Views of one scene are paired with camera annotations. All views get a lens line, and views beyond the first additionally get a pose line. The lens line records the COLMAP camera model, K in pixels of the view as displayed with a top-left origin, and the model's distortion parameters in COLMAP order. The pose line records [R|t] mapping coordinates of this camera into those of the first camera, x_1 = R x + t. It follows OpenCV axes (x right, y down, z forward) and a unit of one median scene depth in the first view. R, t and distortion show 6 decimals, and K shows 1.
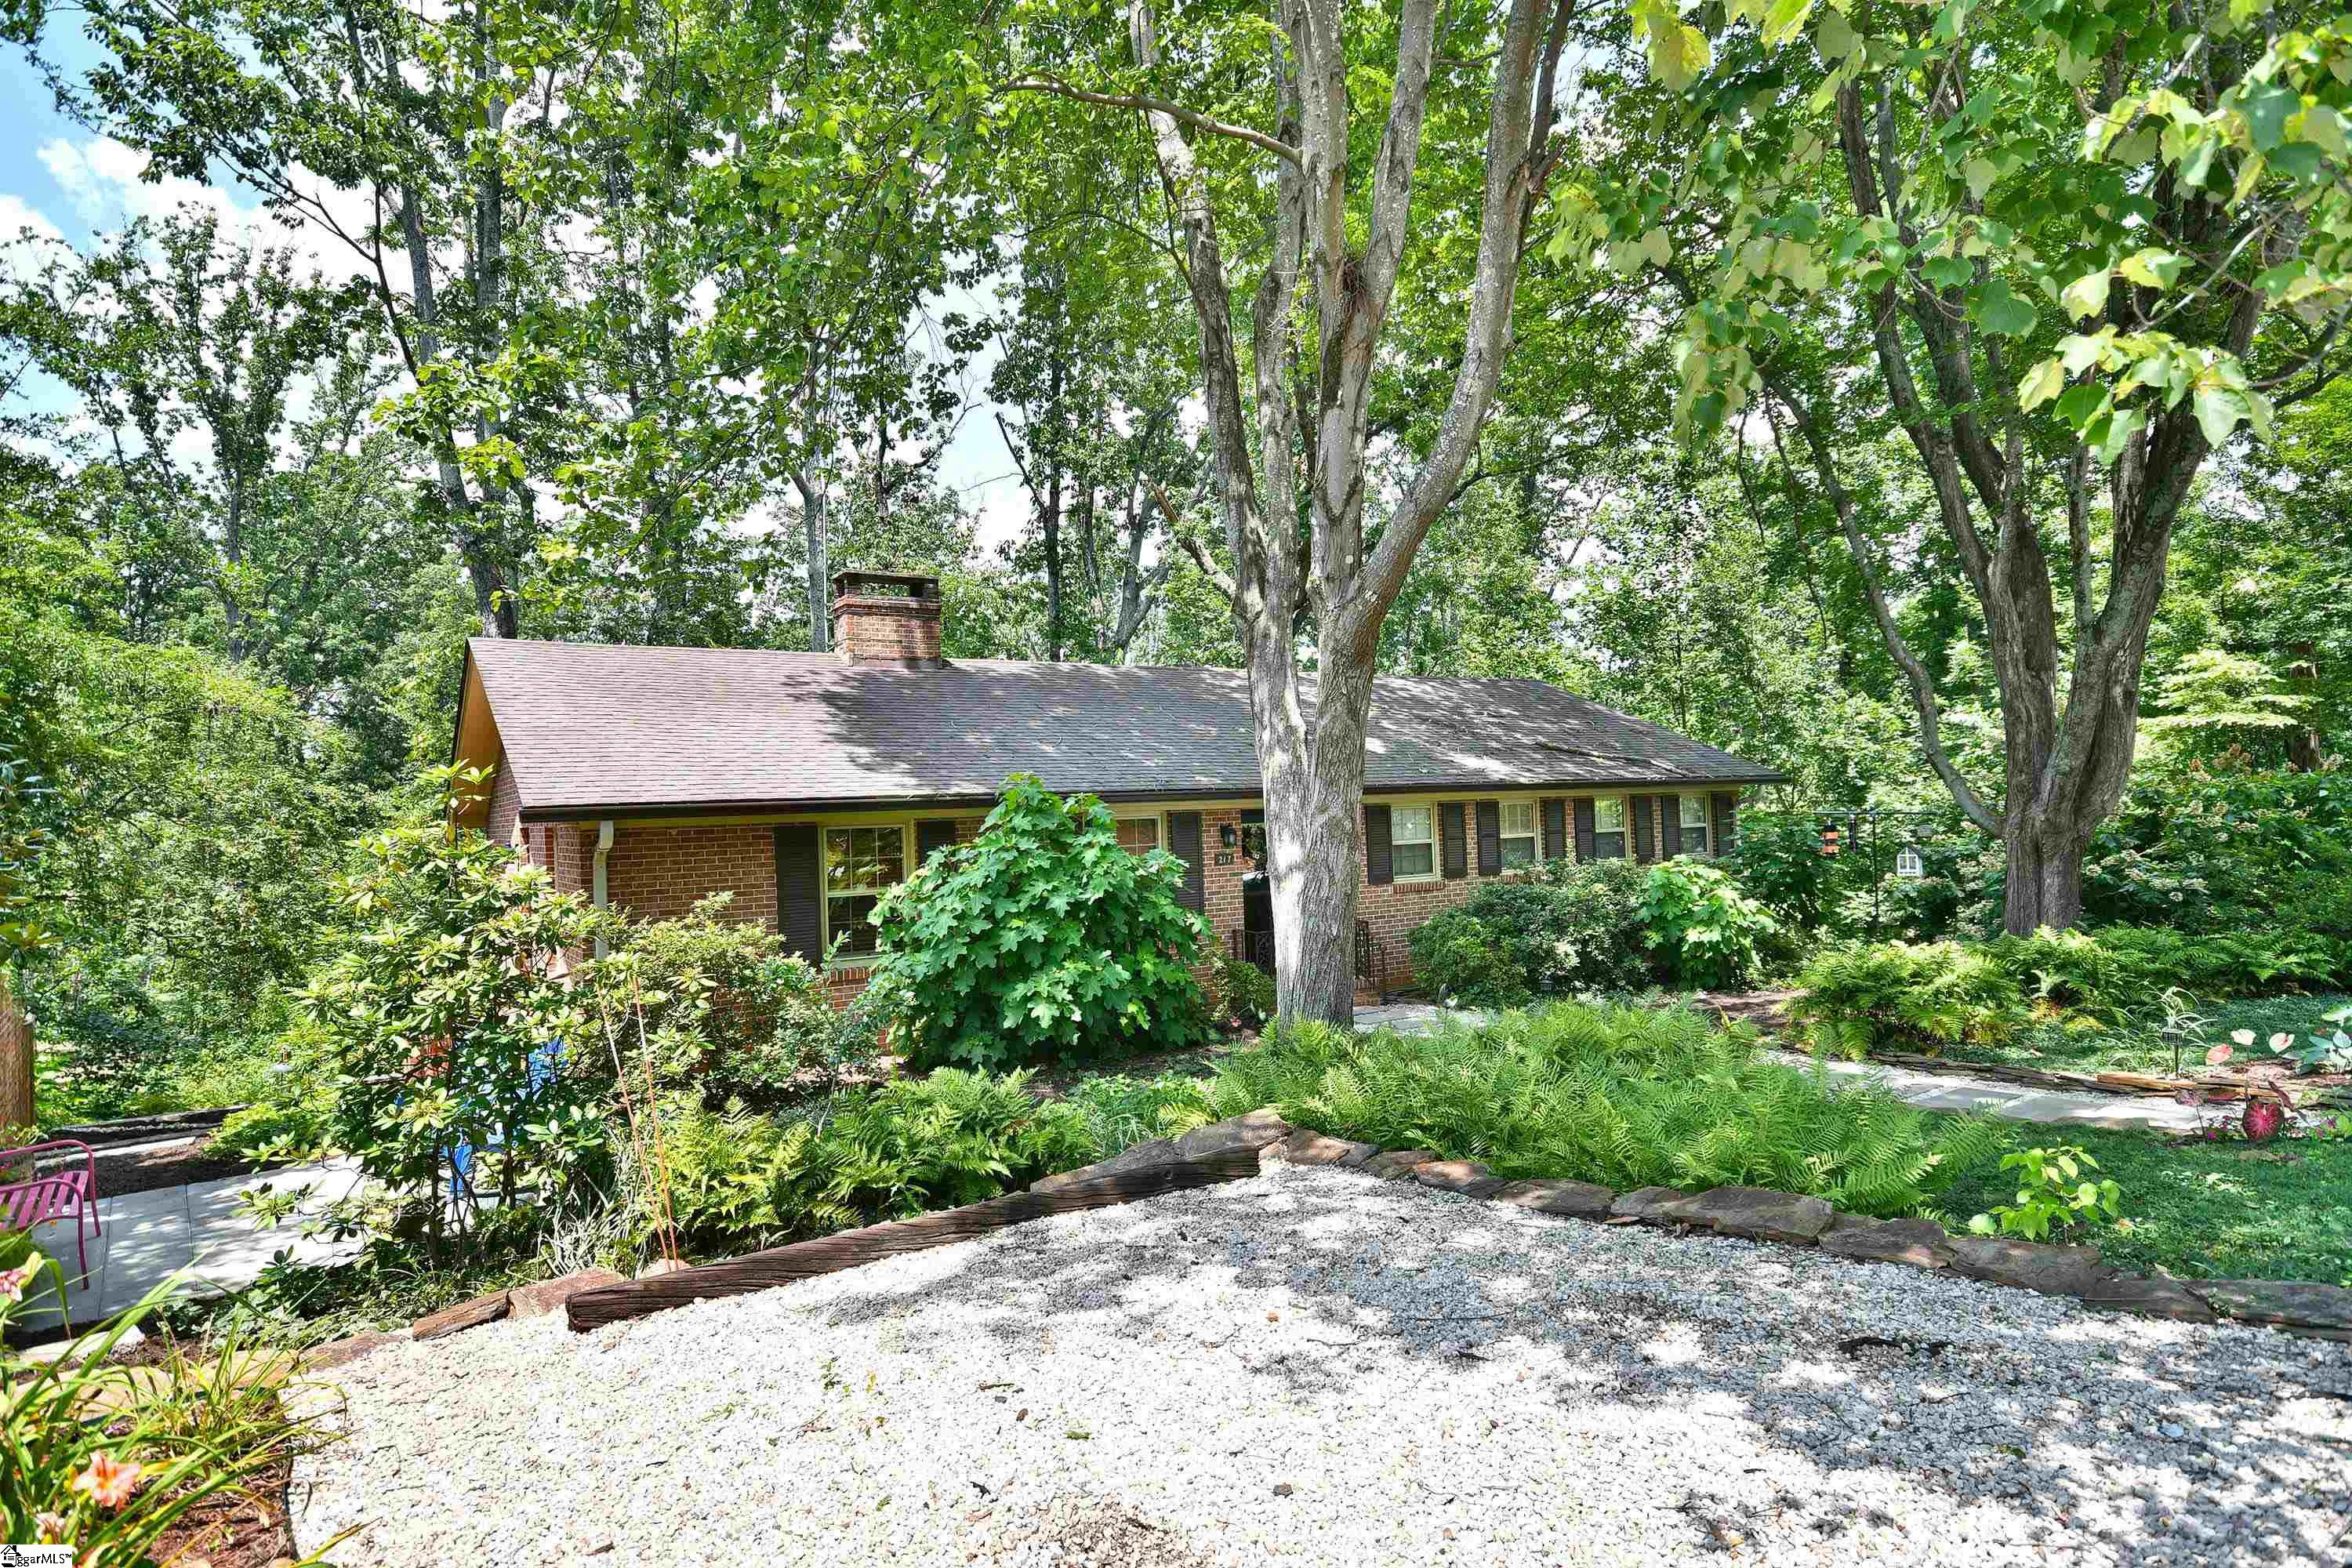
lens RADIAL K [[1338.3, 0, 1183.3], [0, 1338.3, 707.1], [0, 0, 1]] dist [0.032039, 0.000795]
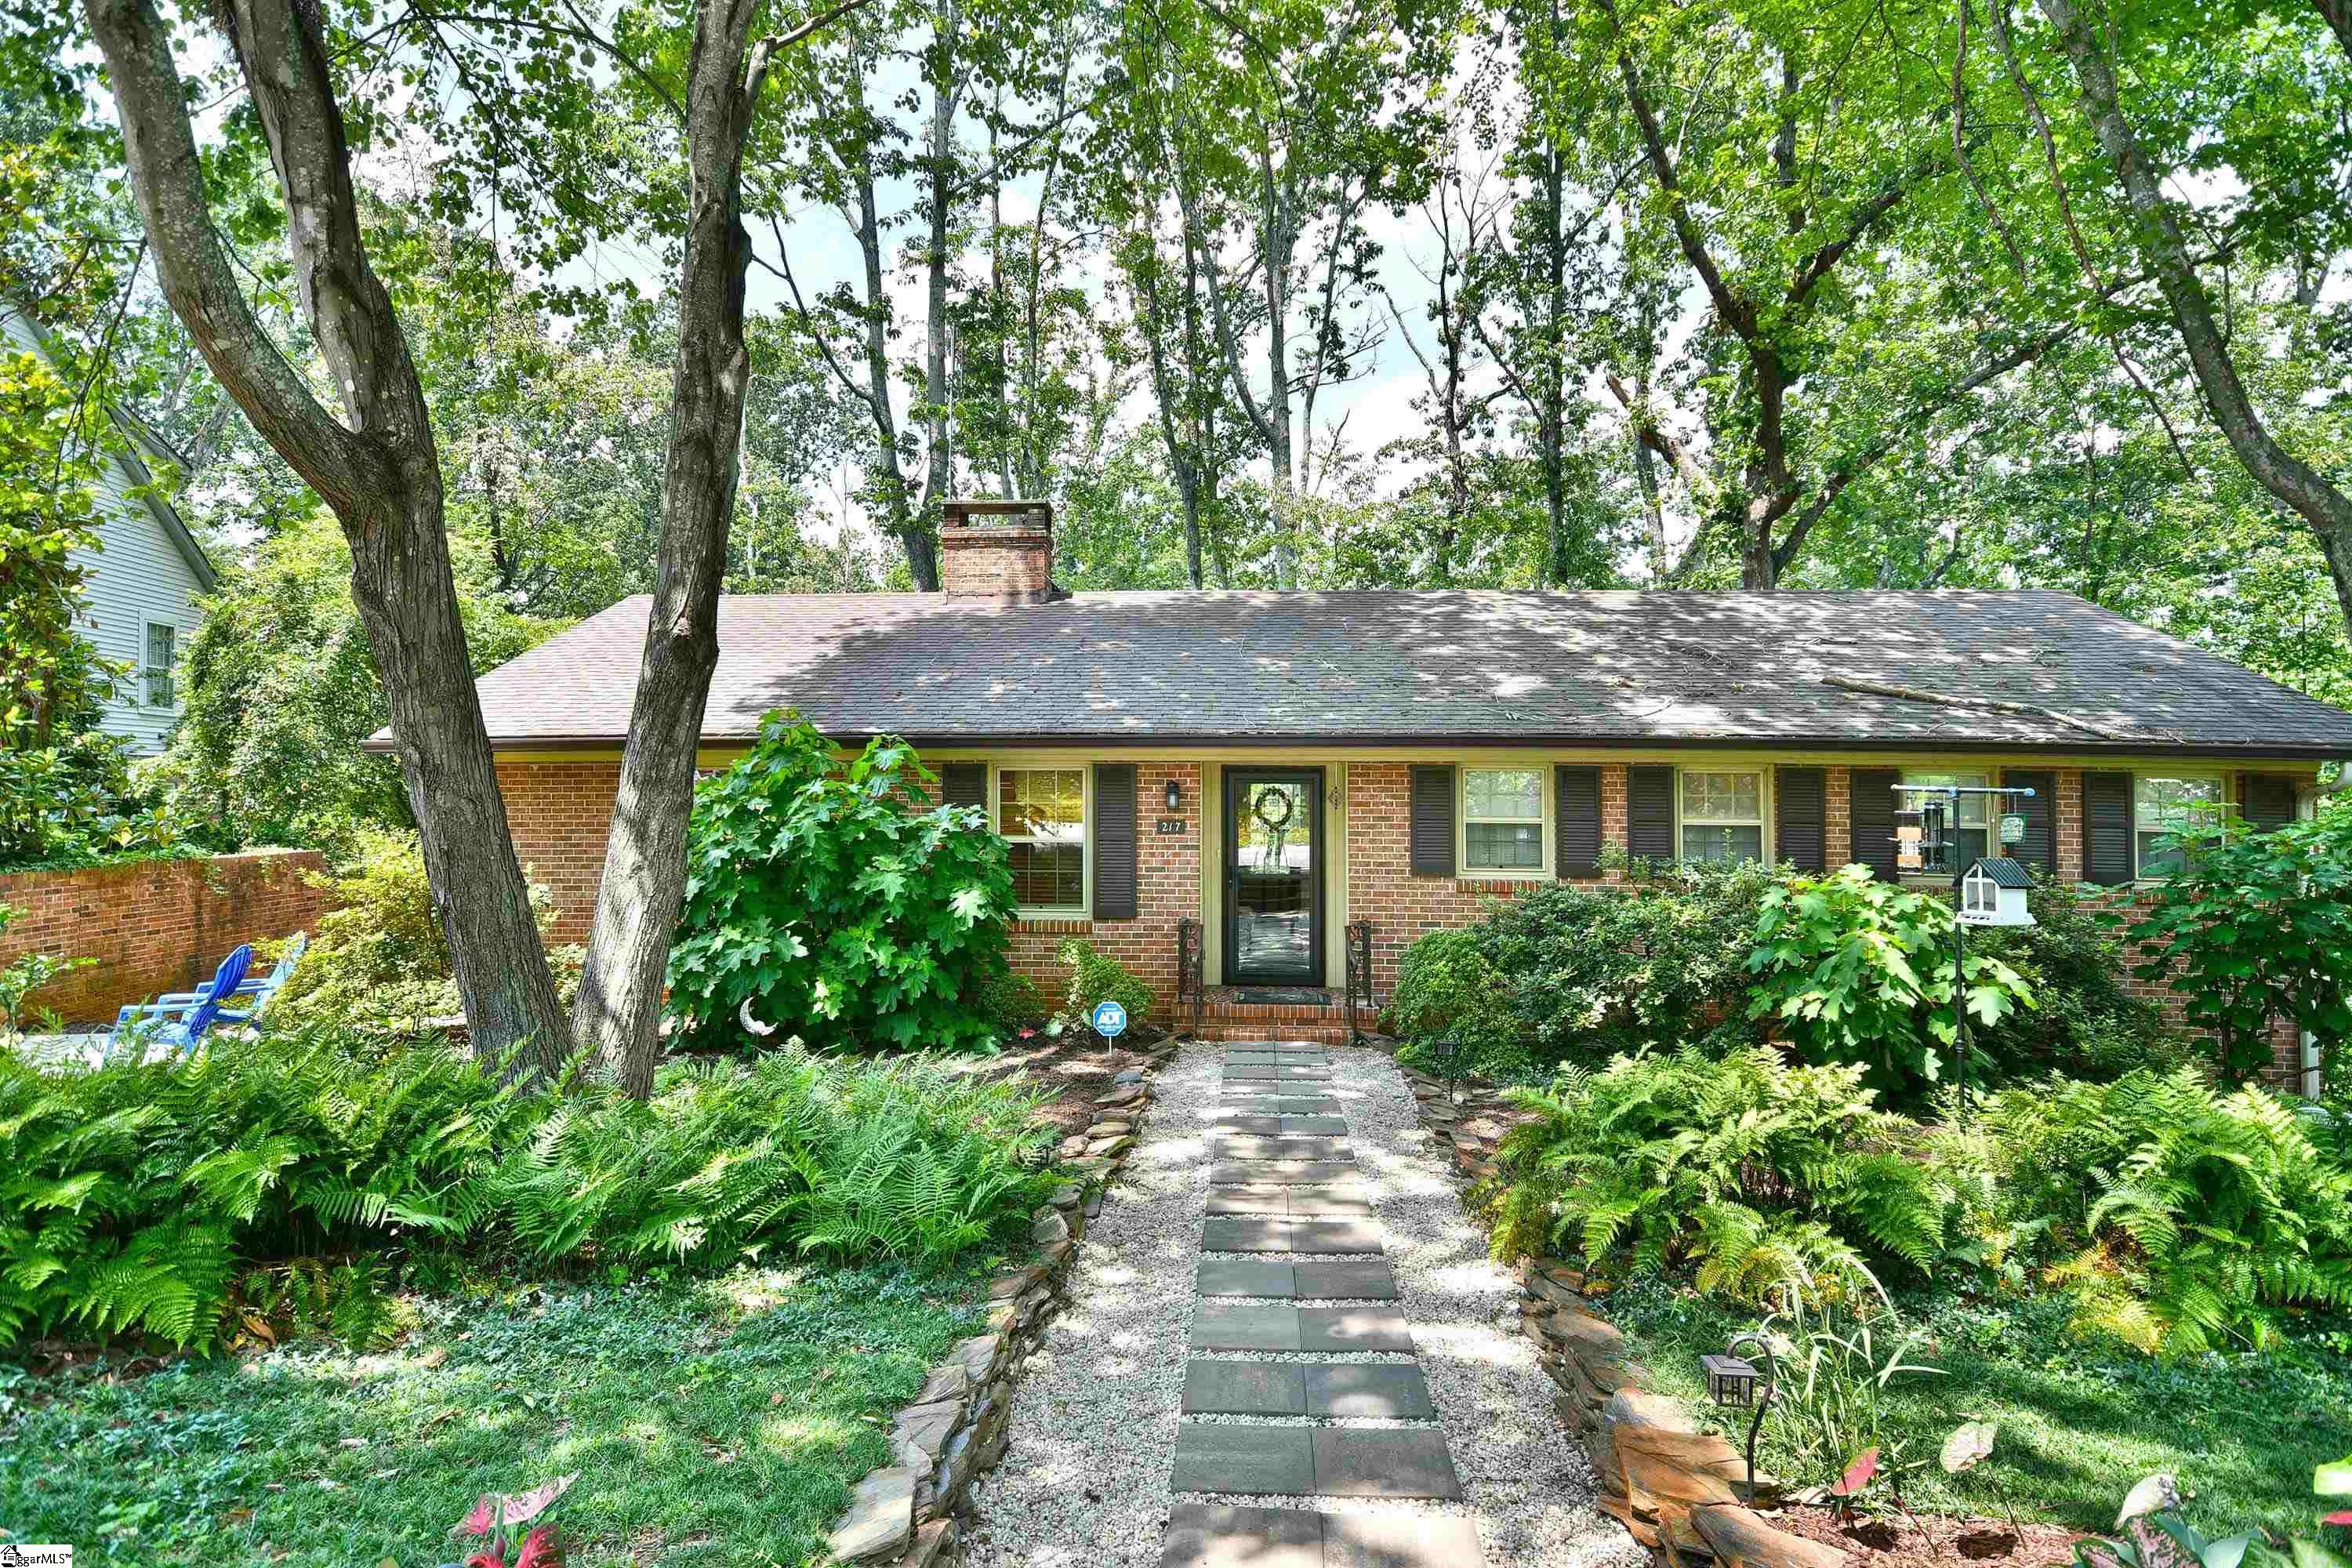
lens RADIAL K [[1338.3, 0, 1183.3], [0, 1338.3, 707.1], [0, 0, 1]] dist [0.032039, 0.000795]
pose [[0.784728, 0.004966, -0.619820, 0.467187], [0.012775, 0.999626, 0.024183, 0.022495], [0.619708, -0.026895, 0.784371, 0.346613]]
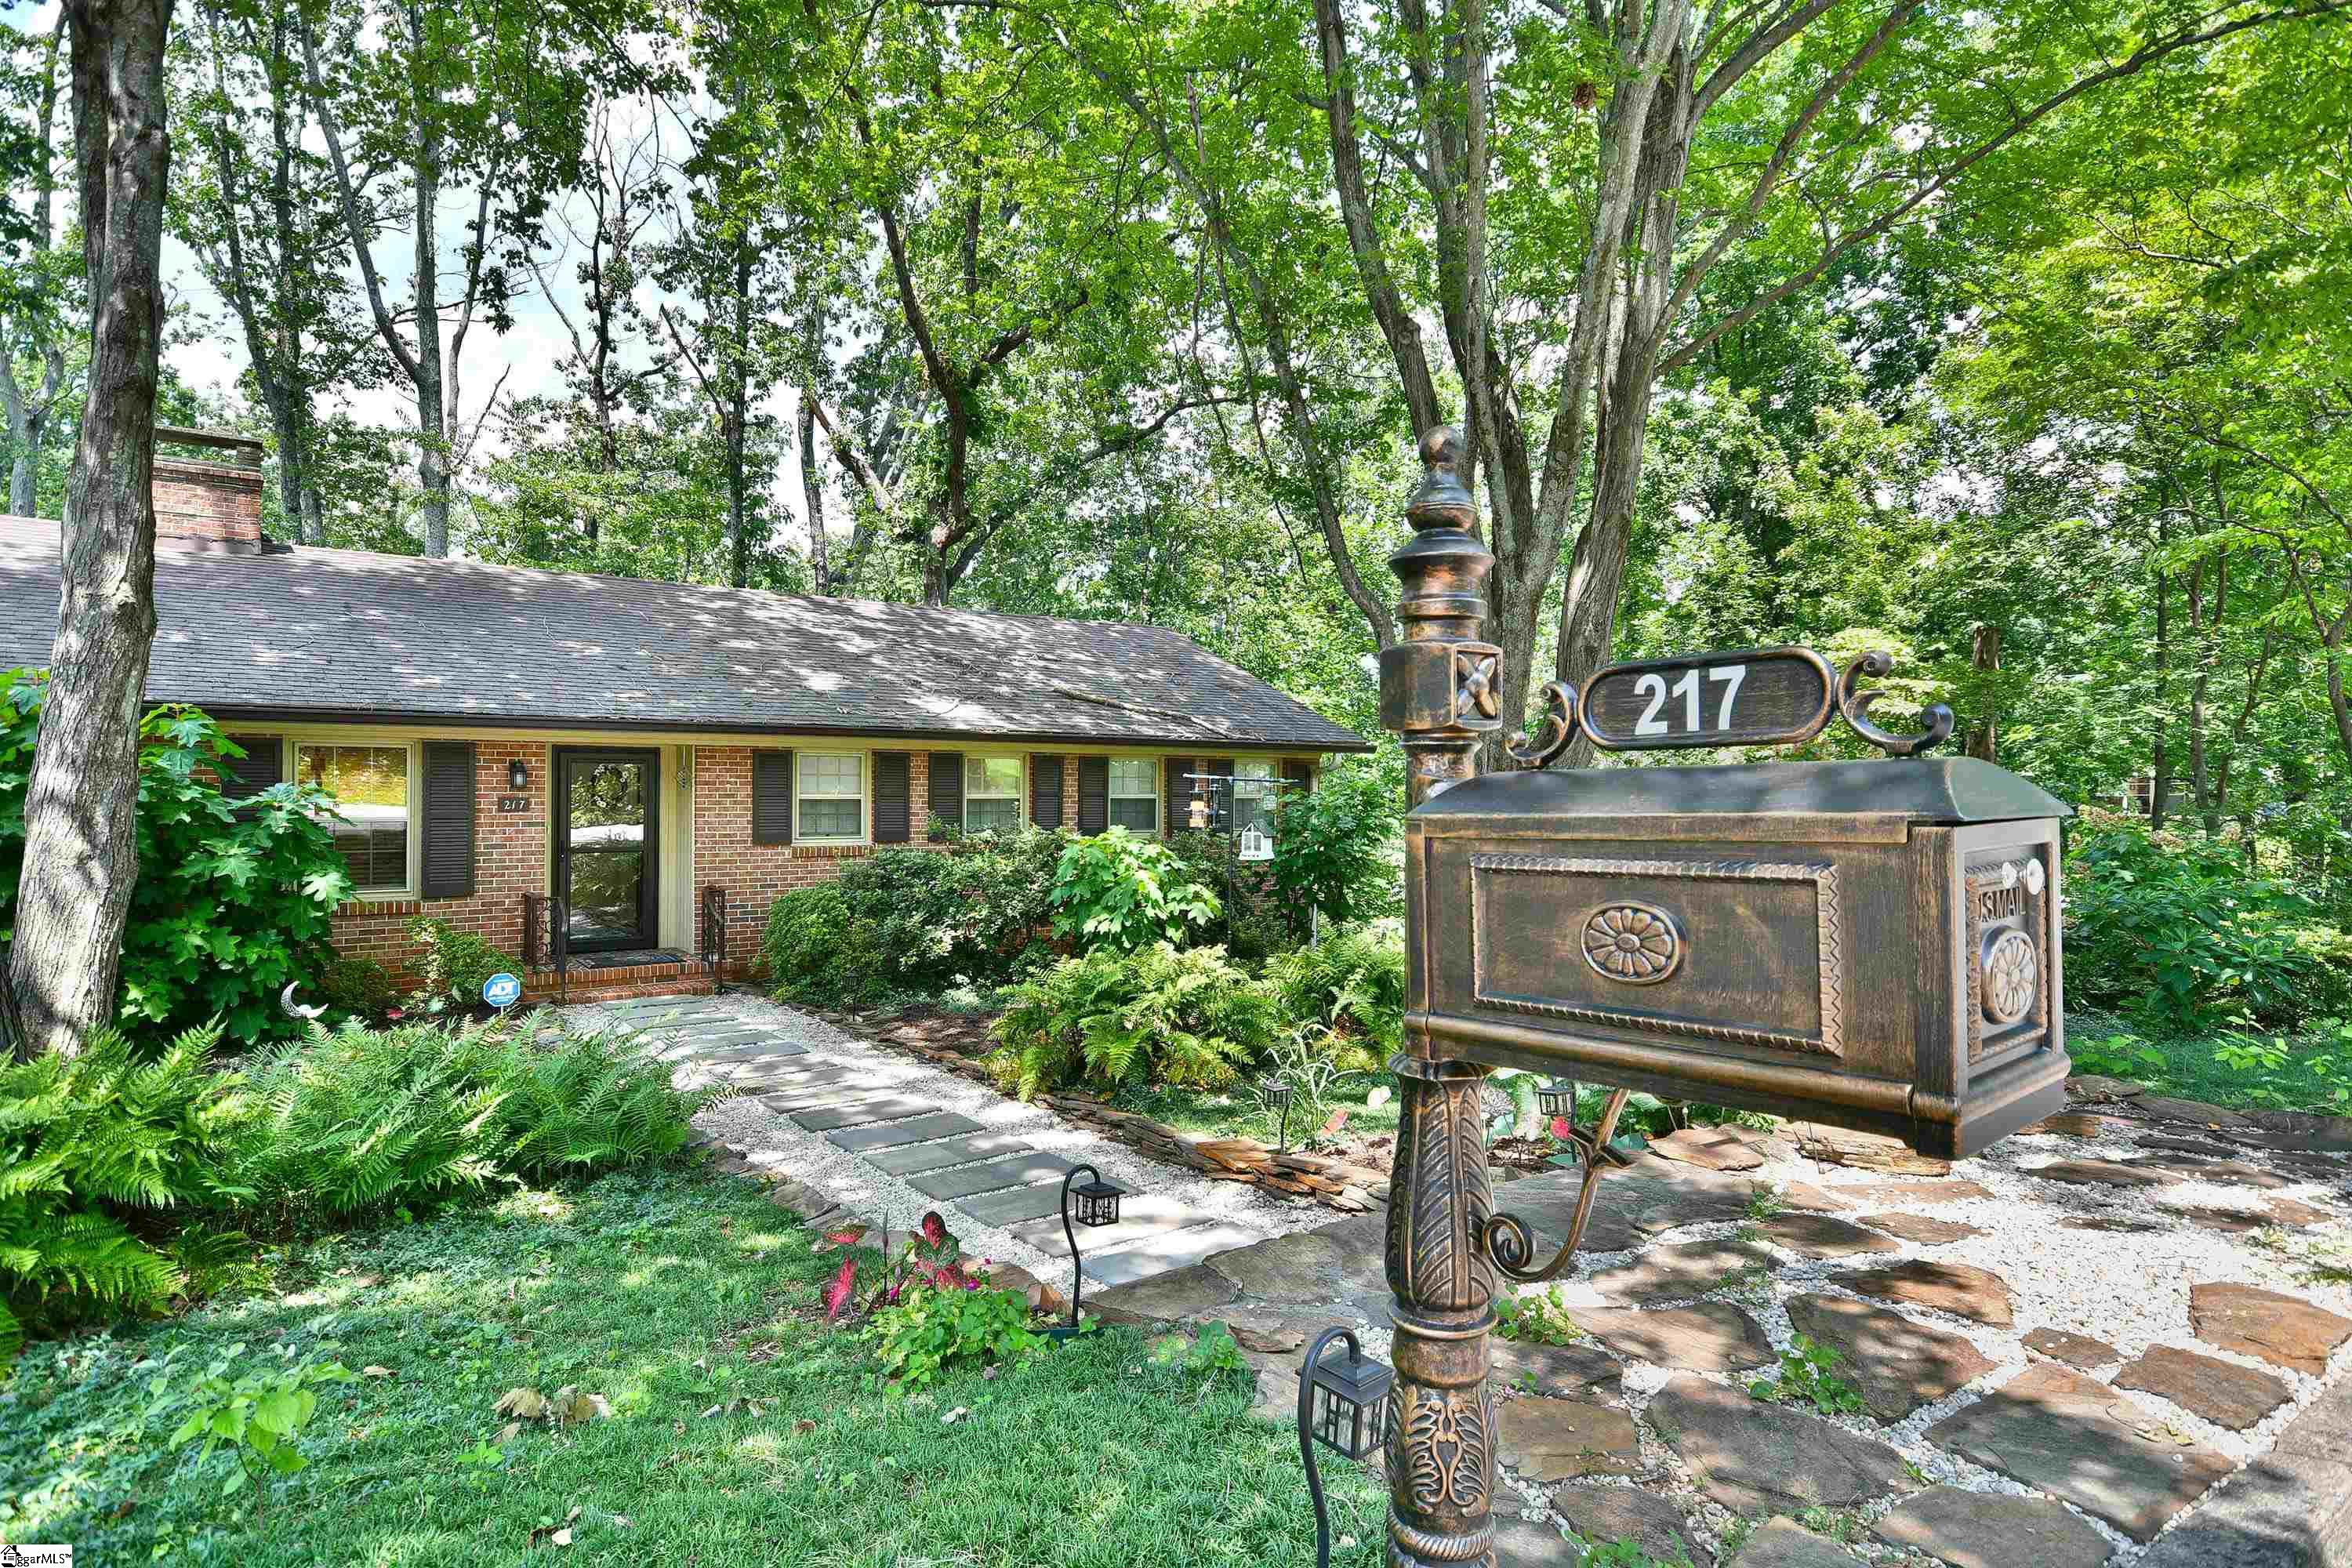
lens RADIAL K [[1295.2, 0, 1178.6], [0, 1295.2, 740.7], [0, 0, 1]] dist [-0.021287, 0.000522]
pose [[0.998557, 0.052975, 0.008763, 0.373853], [-0.053386, 0.996983, 0.056346, 0.009347], [-0.005751, -0.056732, 0.998373, 0.197811]]
